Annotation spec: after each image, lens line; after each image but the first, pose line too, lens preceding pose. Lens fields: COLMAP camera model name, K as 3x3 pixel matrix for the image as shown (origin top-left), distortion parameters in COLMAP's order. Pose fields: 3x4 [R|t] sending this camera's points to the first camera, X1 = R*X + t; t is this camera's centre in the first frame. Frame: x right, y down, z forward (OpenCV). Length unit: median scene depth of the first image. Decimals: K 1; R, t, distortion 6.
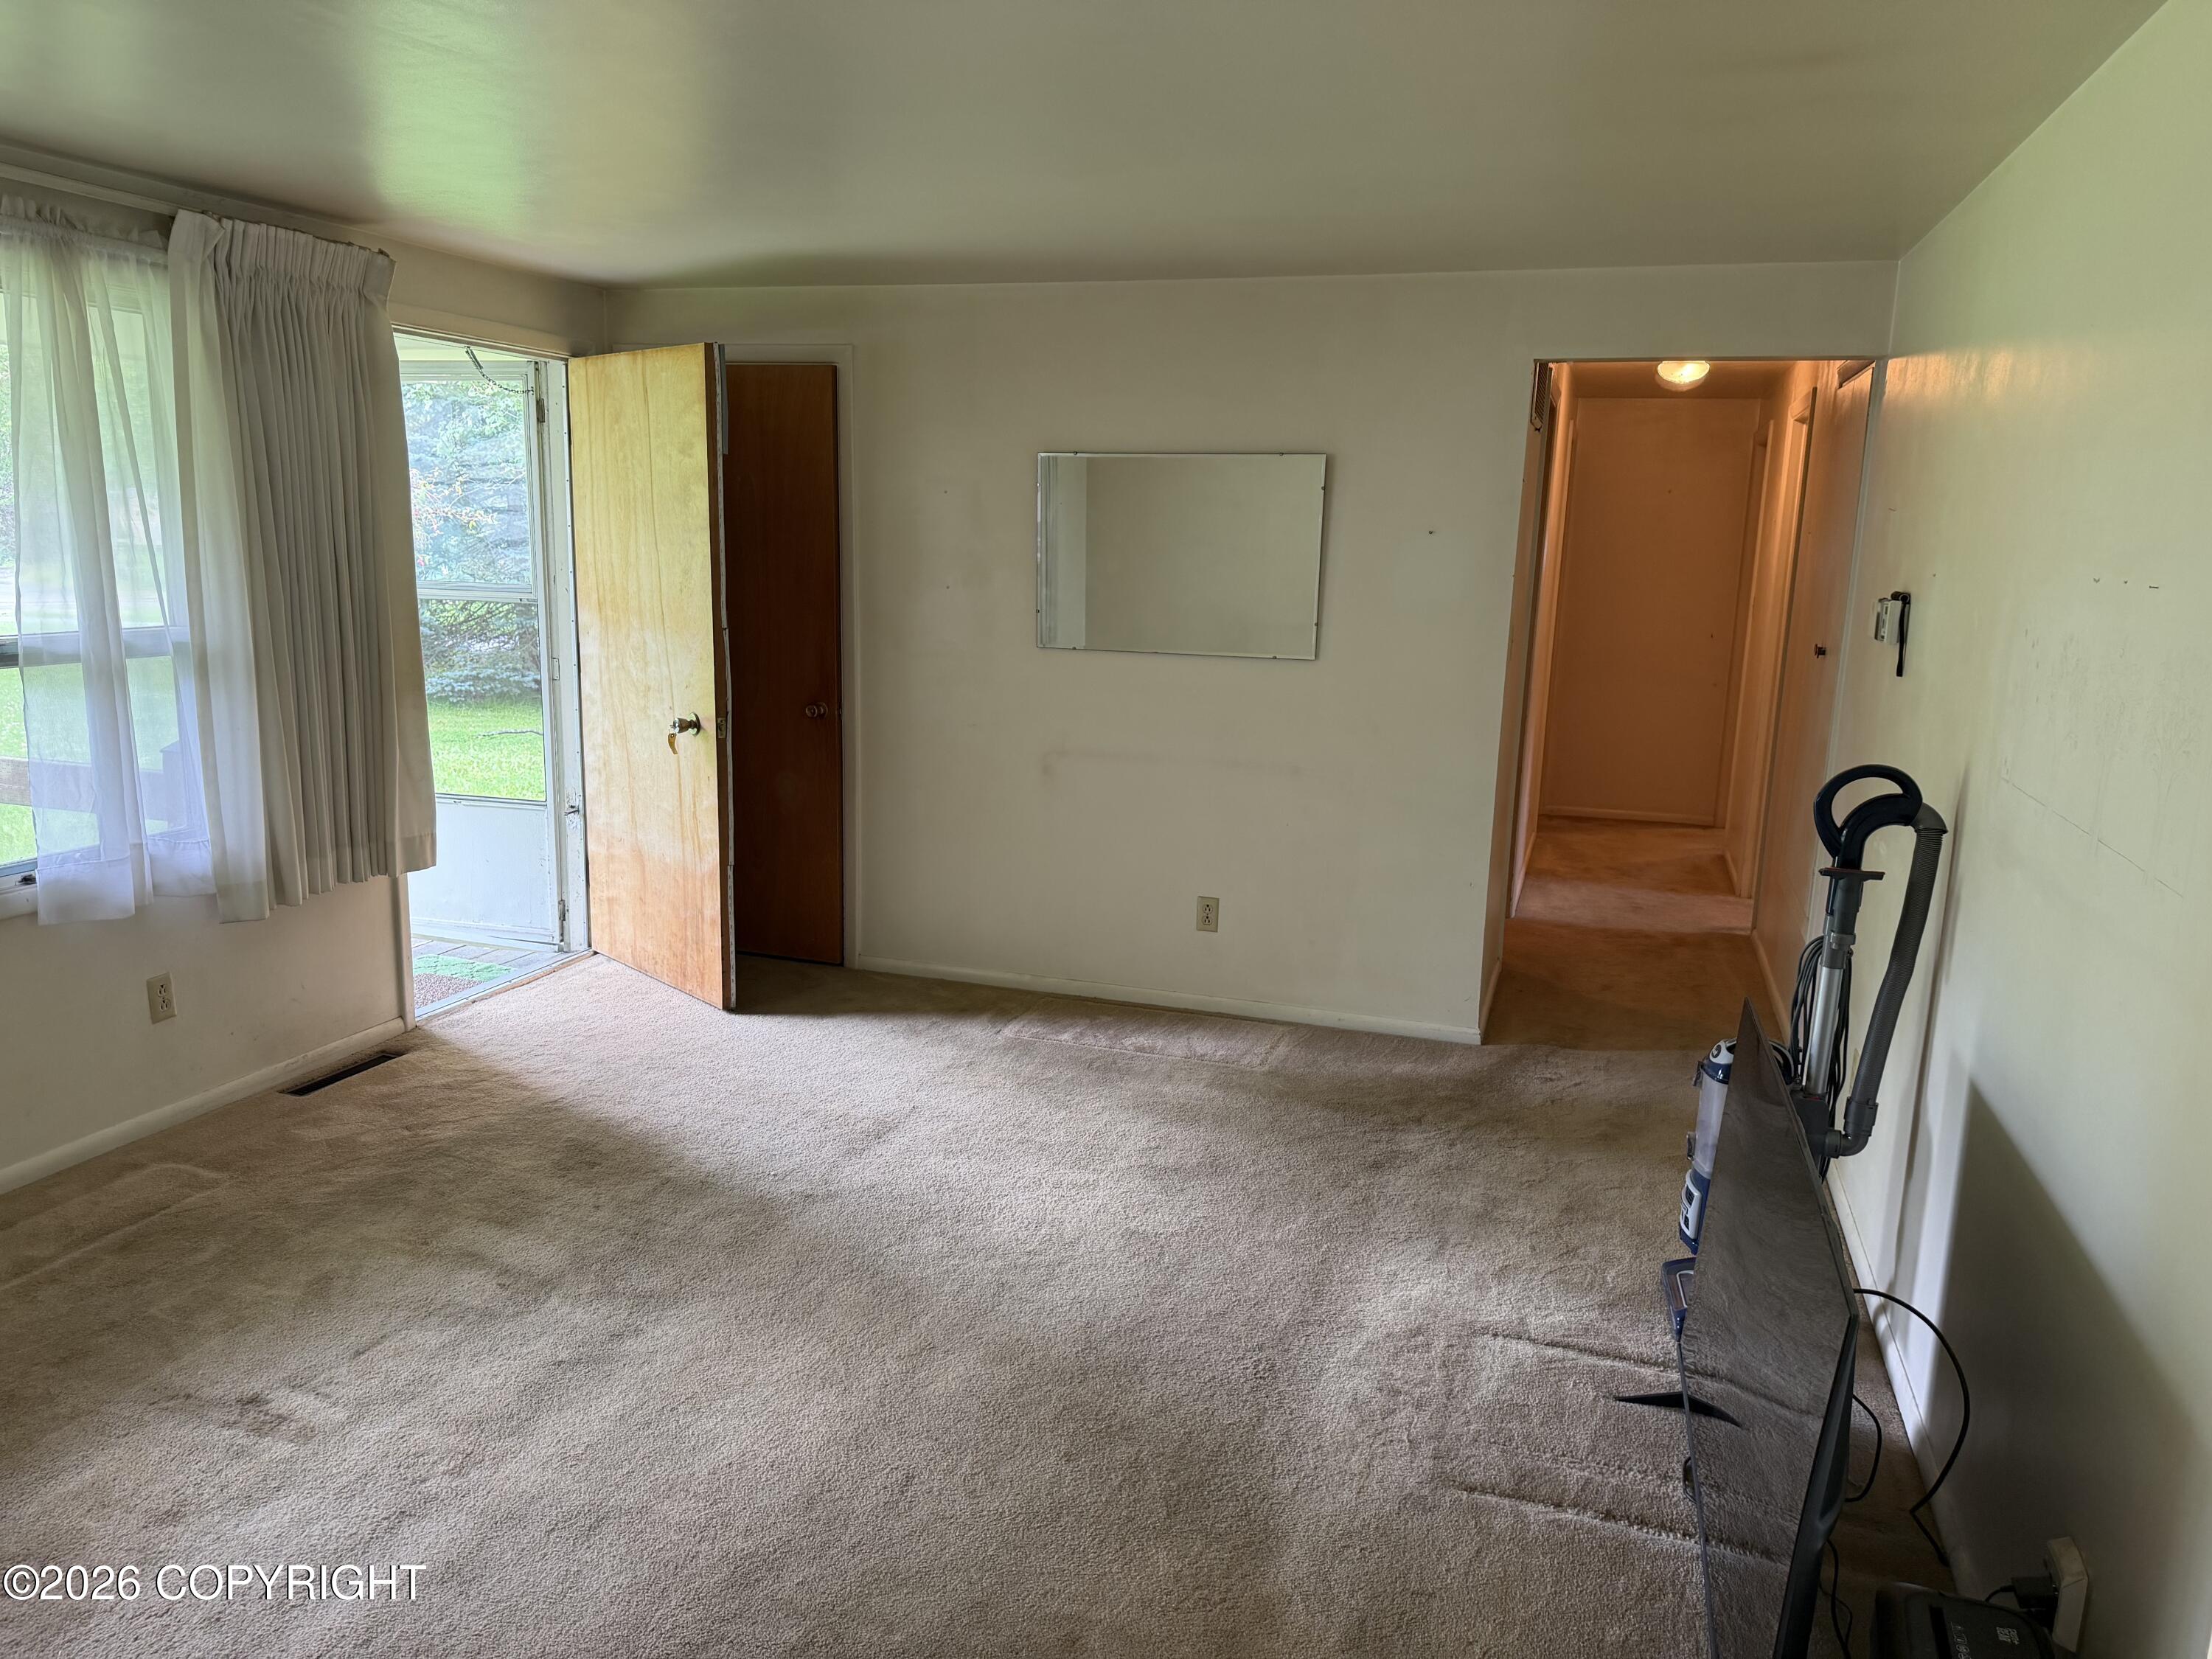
lens RADIAL K [[1536.8, 0, 1100.6], [0, 1536.8, 825.9], [0, 0, 1]] dist [0.087658, -0.117501]
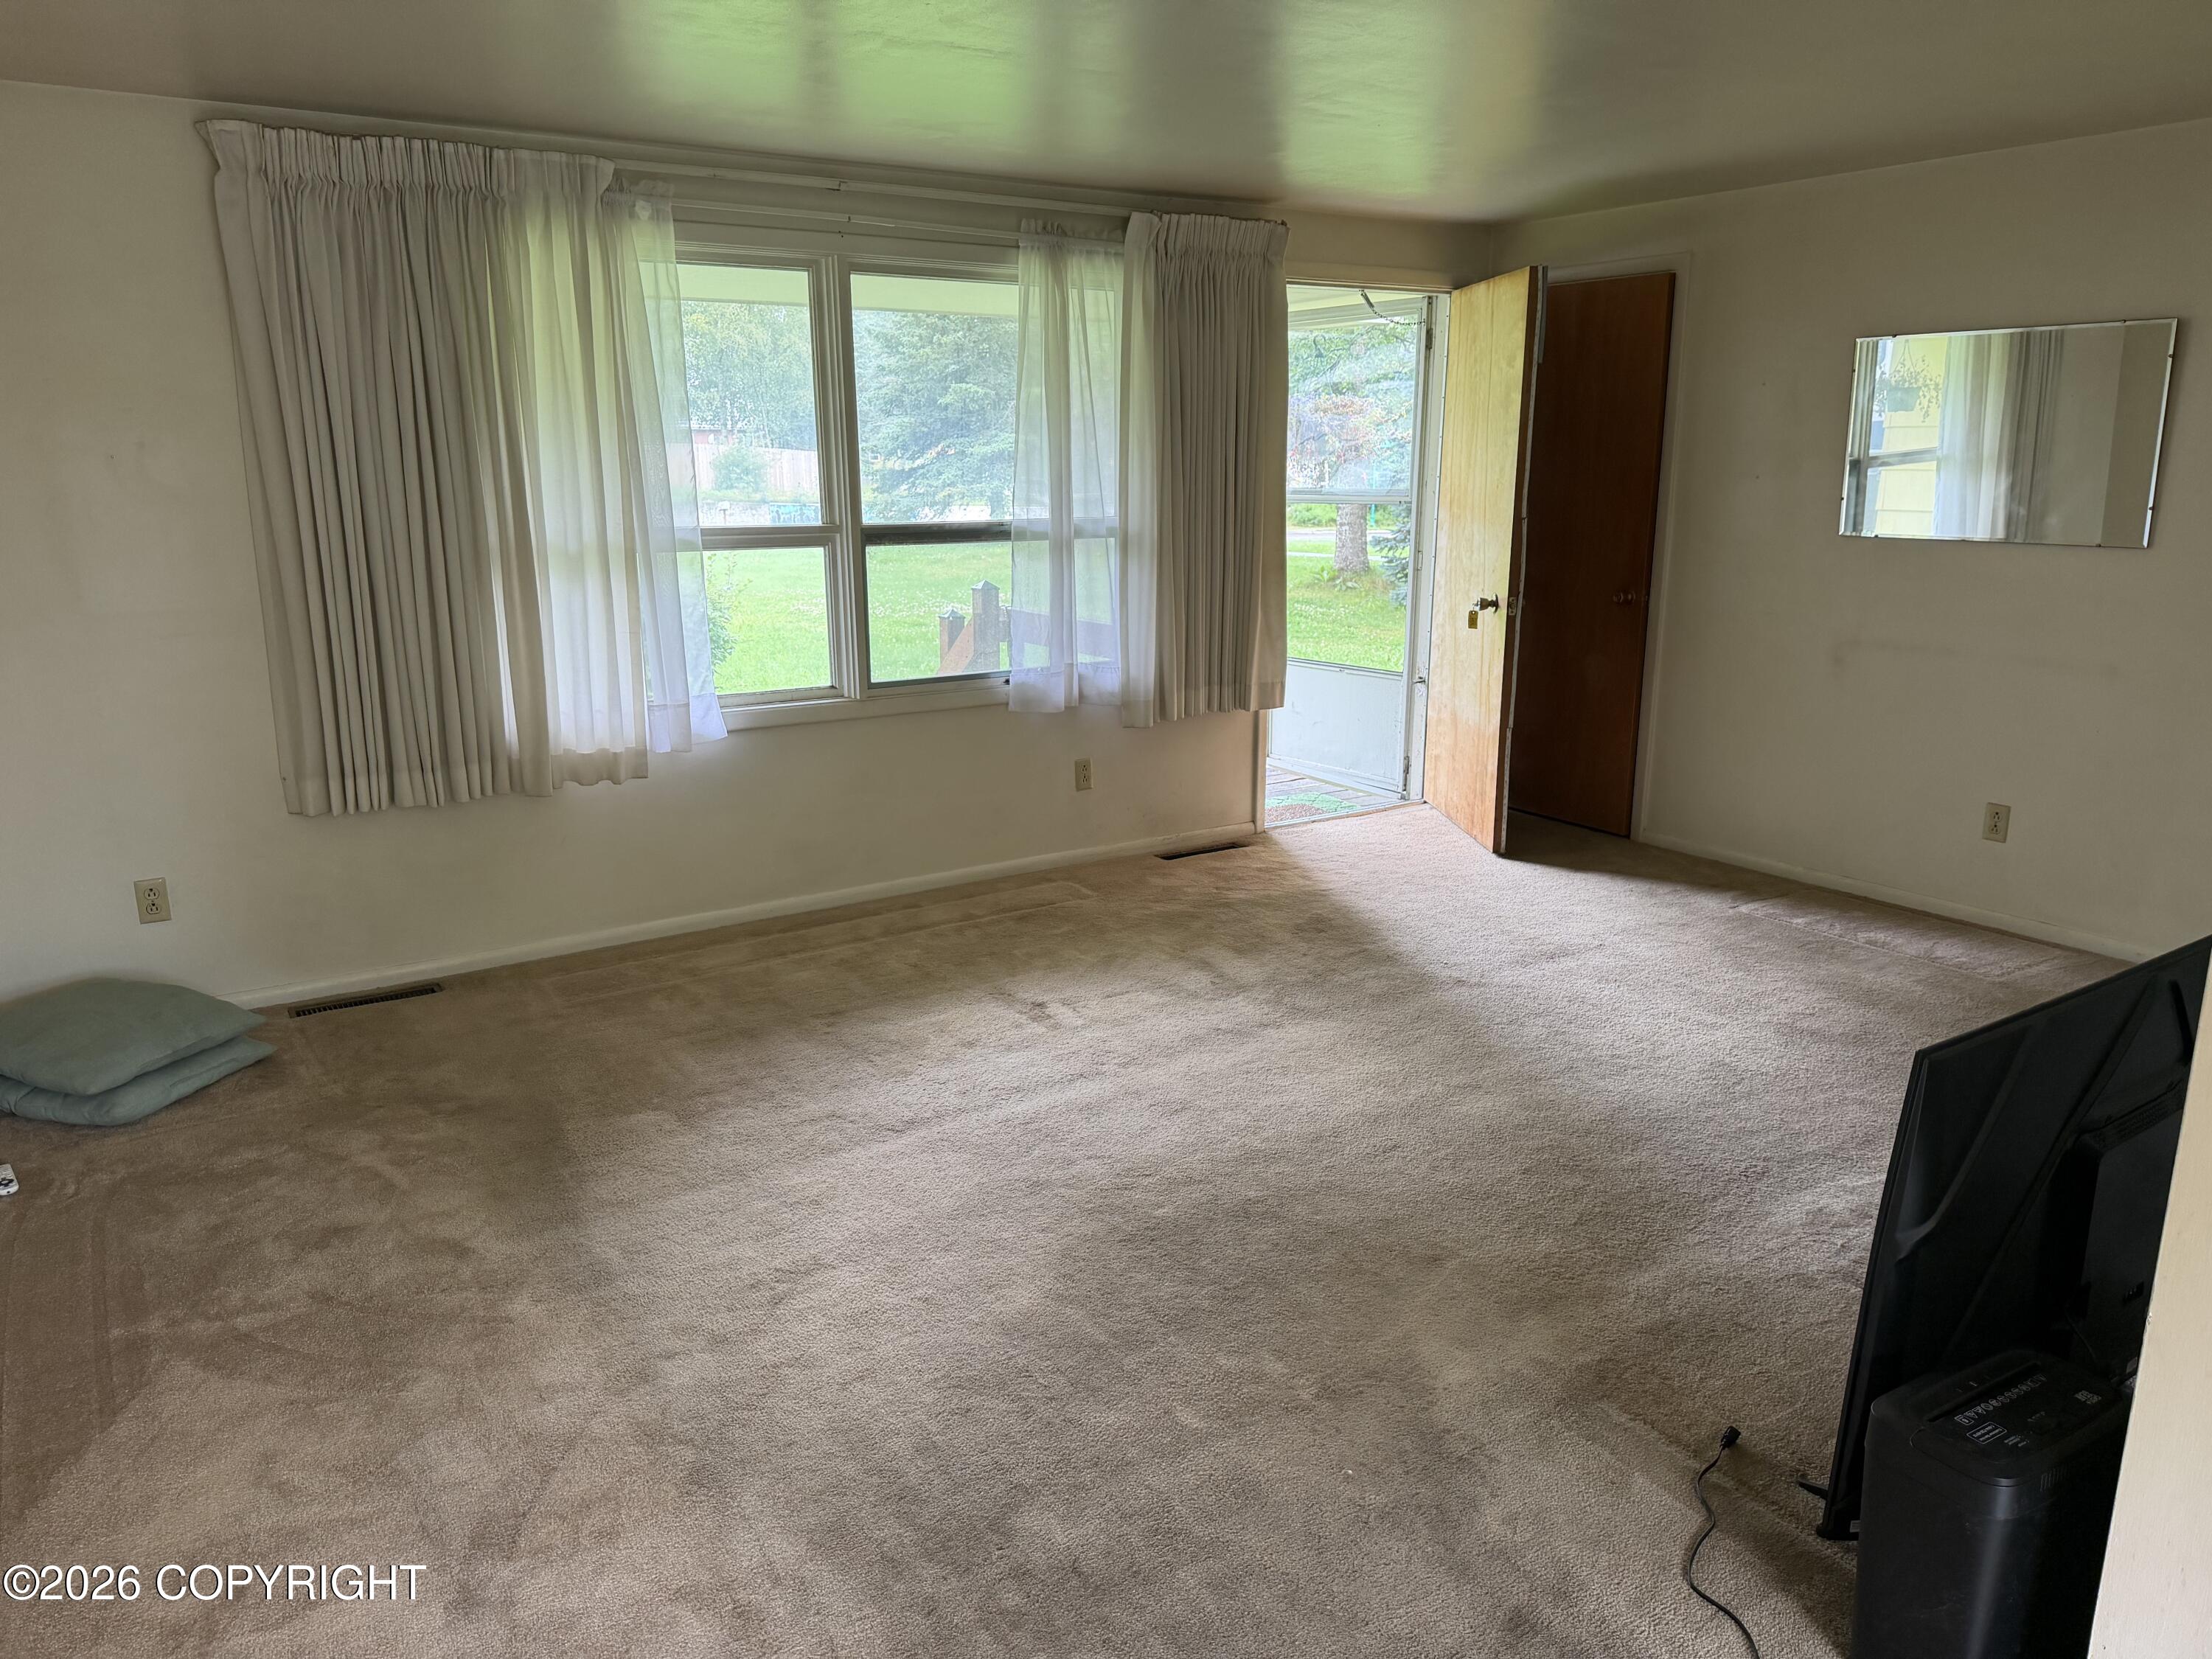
lens RADIAL K [[1536.8, 0, 1104.2], [0, 1536.8, 833.6], [0, 0, 1]] dist [0.087658, -0.117501]
pose [[0.780853, 0.120635, -0.612957, 0.300220], [-0.091950, 0.992686, 0.078232, 0.051840], [0.617911, -0.004727, 0.786234, -0.115591]]
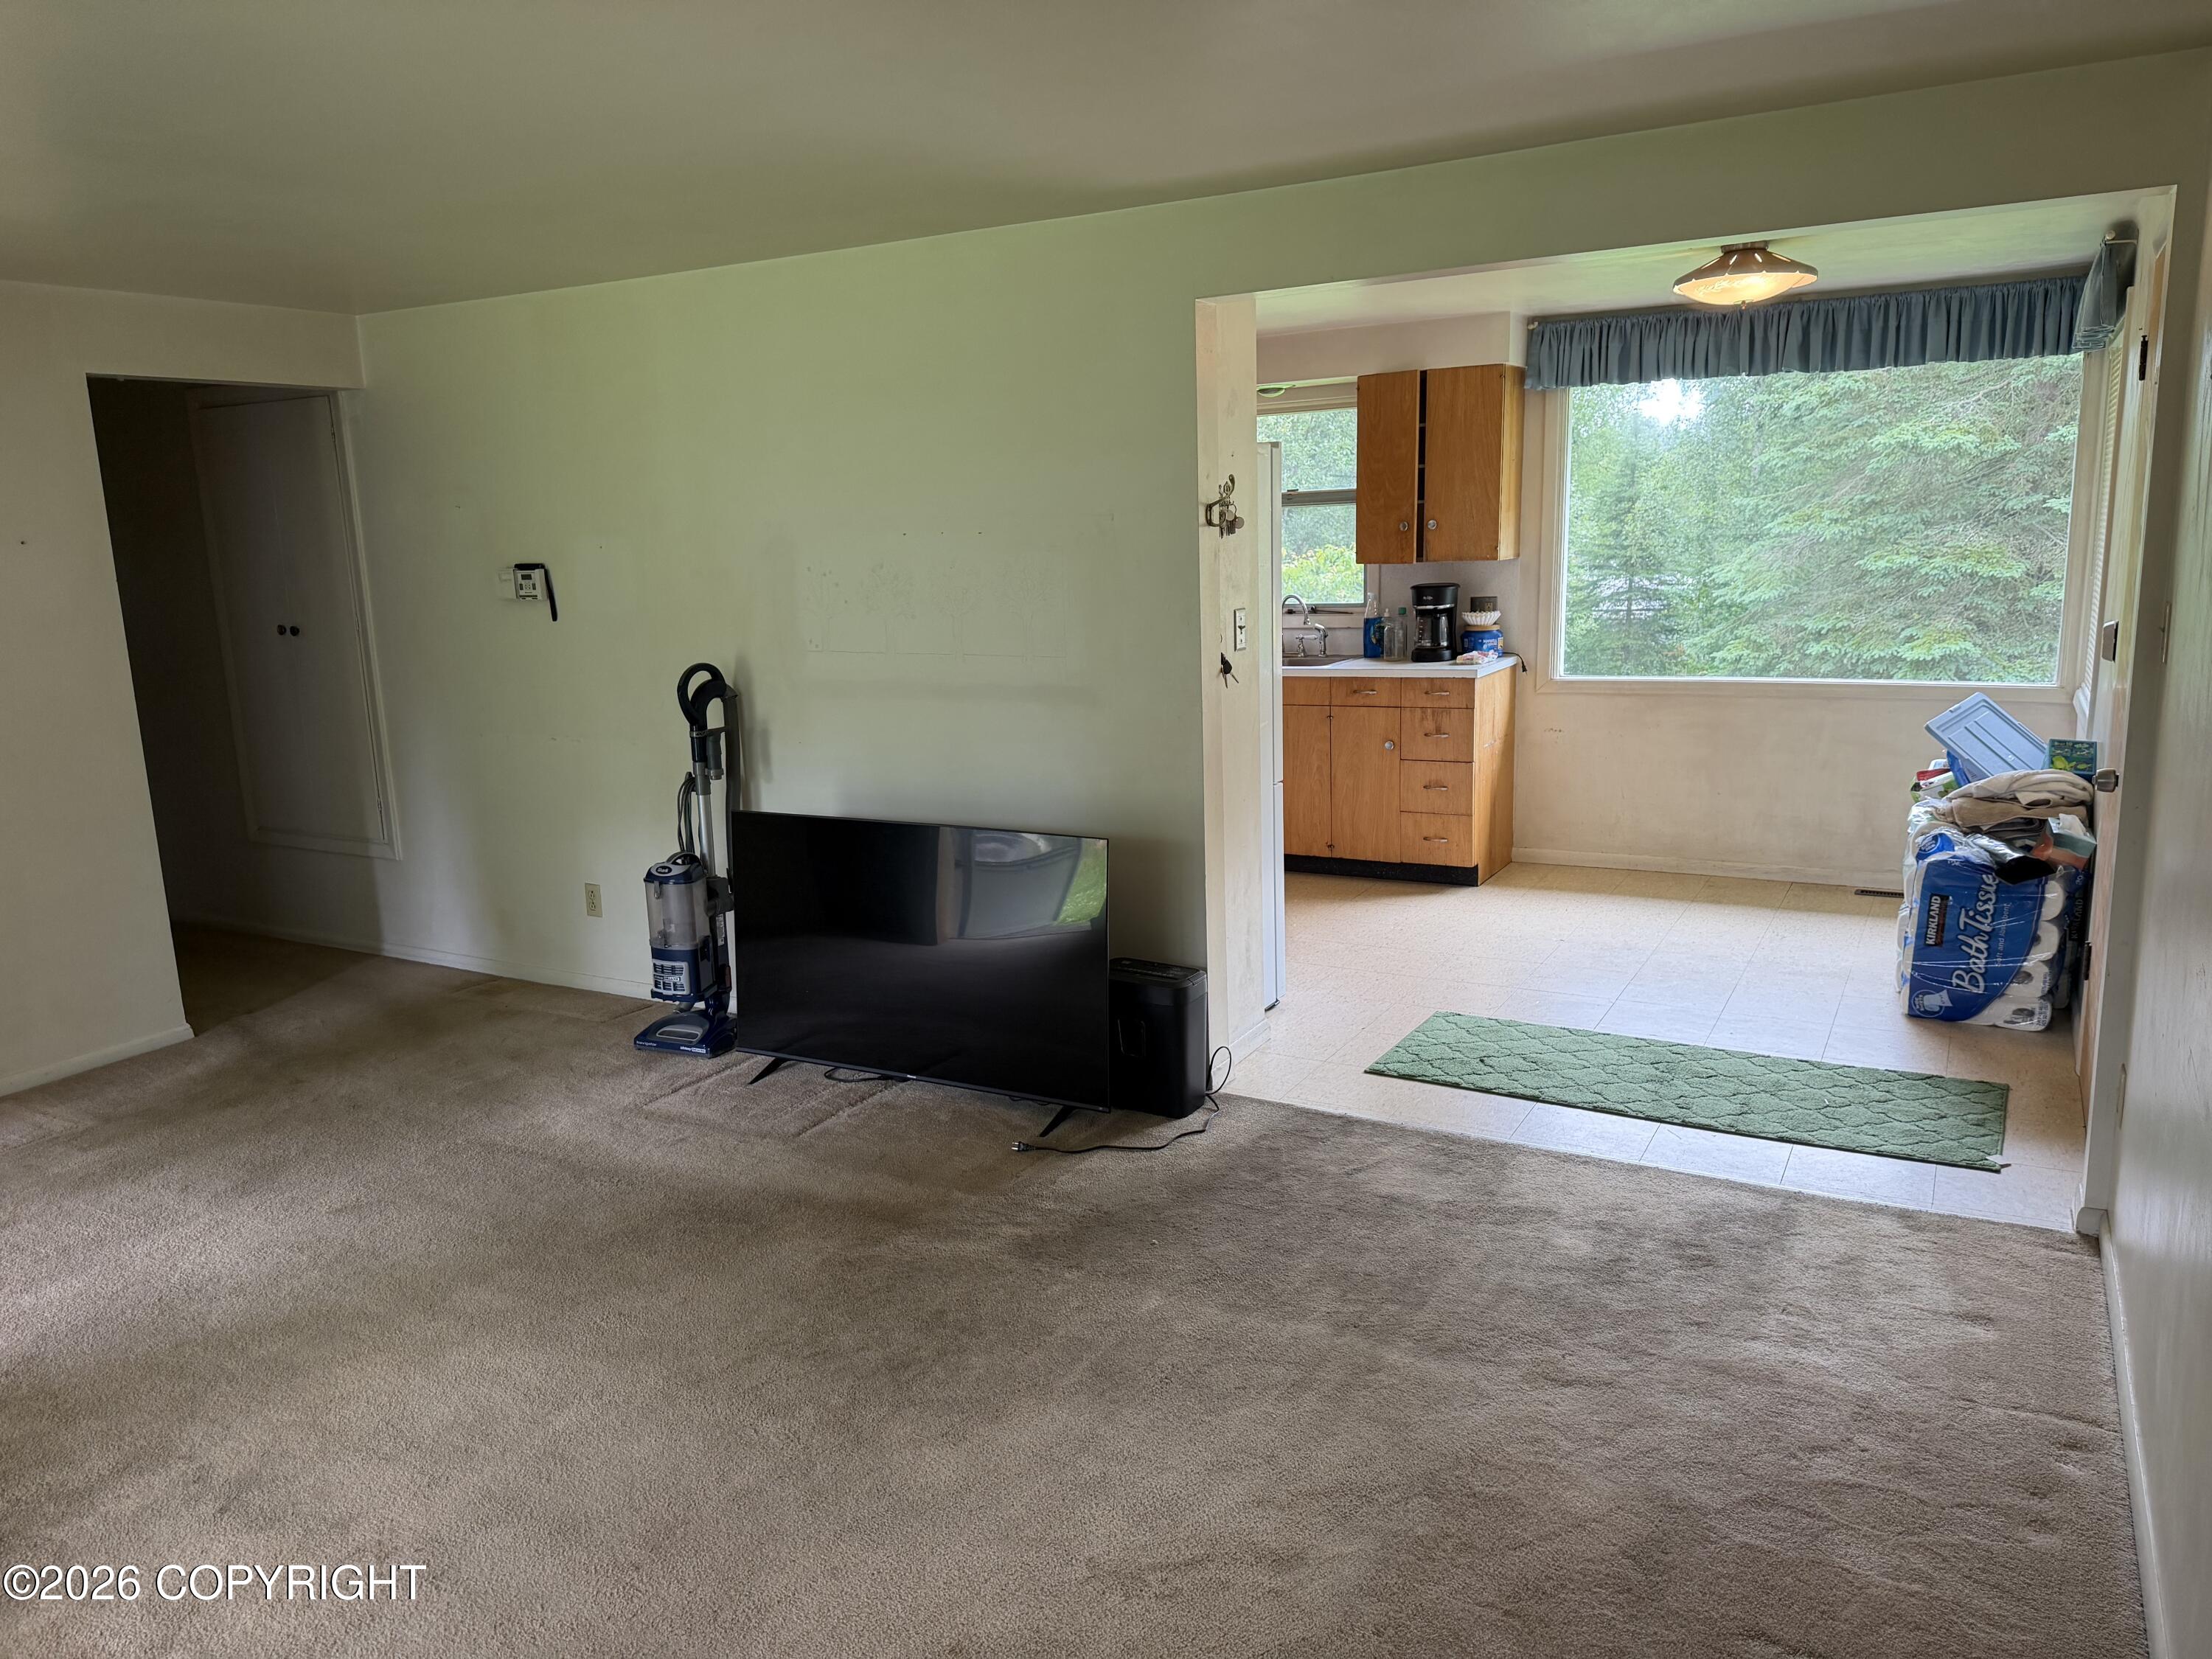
lens RADIAL K [[1536.8, 0, 1106.3], [0, 1536.8, 825.6], [0, 0, 1]] dist [0.087658, -0.117501]
pose [[0.197420, -0.220680, 0.955157, -0.741679], [0.225564, 0.958416, 0.174812, -0.046832], [-0.954016, 0.180938, 0.238988, 0.189213]]
